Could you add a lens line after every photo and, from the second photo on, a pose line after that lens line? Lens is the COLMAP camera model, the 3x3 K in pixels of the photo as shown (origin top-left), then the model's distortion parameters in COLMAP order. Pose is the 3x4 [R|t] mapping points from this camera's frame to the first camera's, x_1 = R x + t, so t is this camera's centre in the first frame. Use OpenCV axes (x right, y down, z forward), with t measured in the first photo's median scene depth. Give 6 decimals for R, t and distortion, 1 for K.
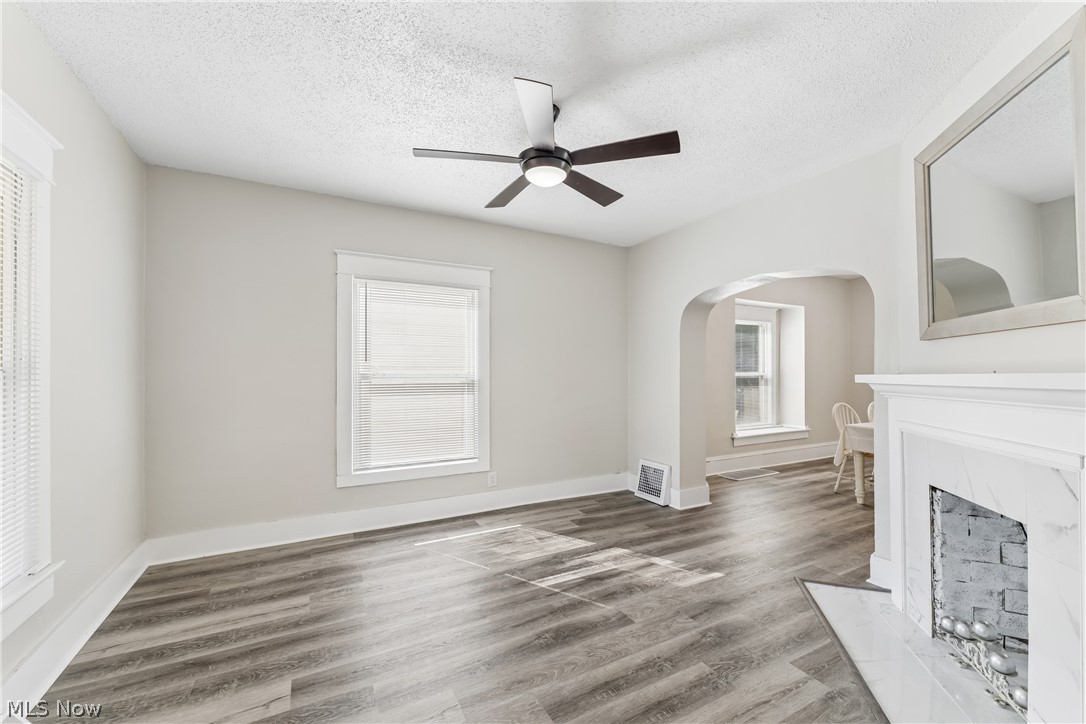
lens RADIAL K [[432.0, 0, 542.4], [0, 432.0, 377.4], [0, 0, 1]] dist [-0.000088, -0.000012]
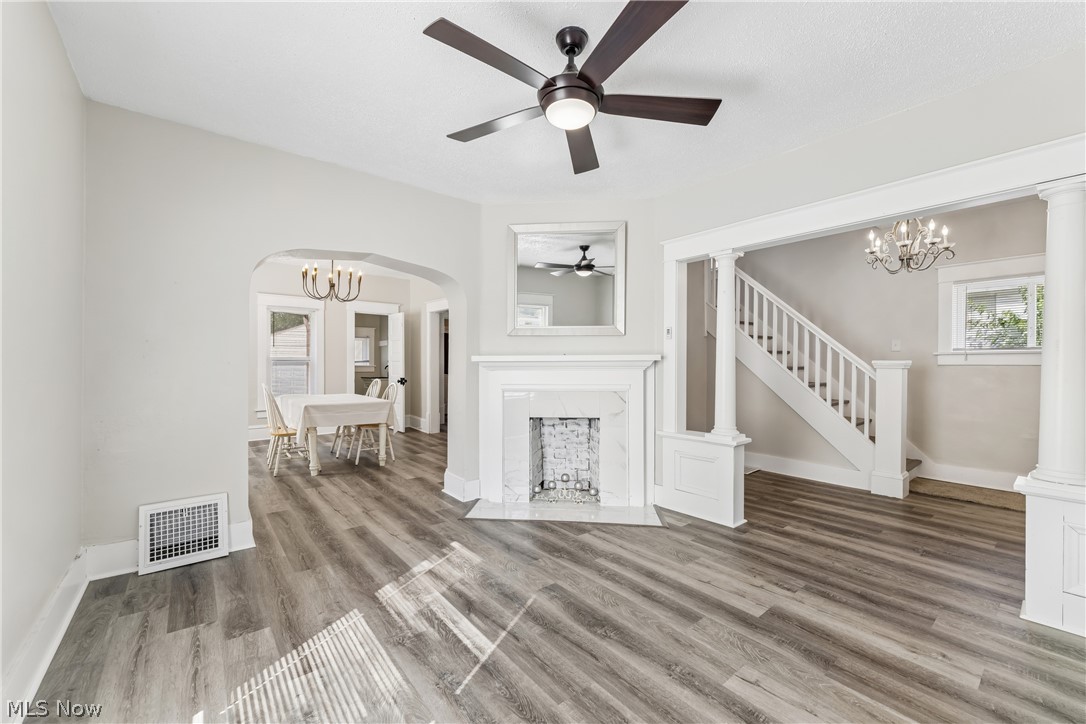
lens RADIAL K [[434.1, 0, 539.6], [0, 434.1, 363.2], [0, 0, 1]] dist [-0.000227, -0.000019]
pose [[-0.182430, -0.004459, 0.983209, -0.725751], [0.005945, 0.999966, 0.005638, 0.012732], [-0.983201, 0.006873, -0.182398, 1.069015]]
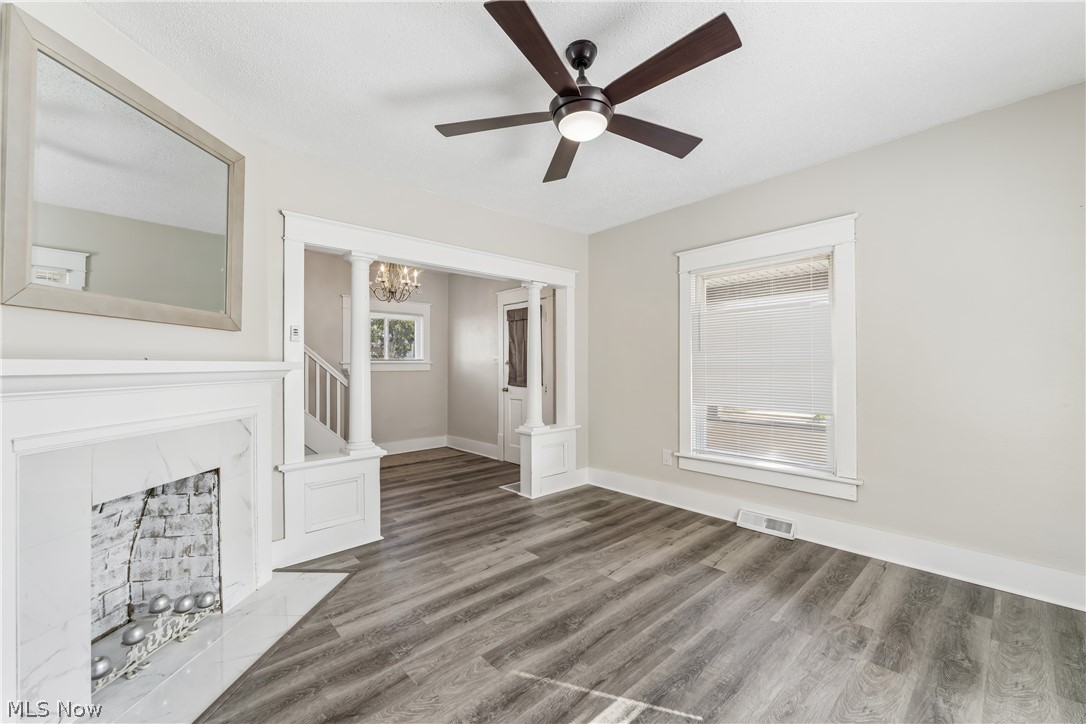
lens RADIAL K [[434.1, 0, 539.6], [0, 434.1, 363.2], [0, 0, 1]] dist [-0.000227, -0.000019]
pose [[-0.971379, 0.001405, -0.237532, 0.264592], [0.001960, 0.999996, -0.002101, 0.001244], [0.237528, -0.002506, -0.971377, 1.603627]]
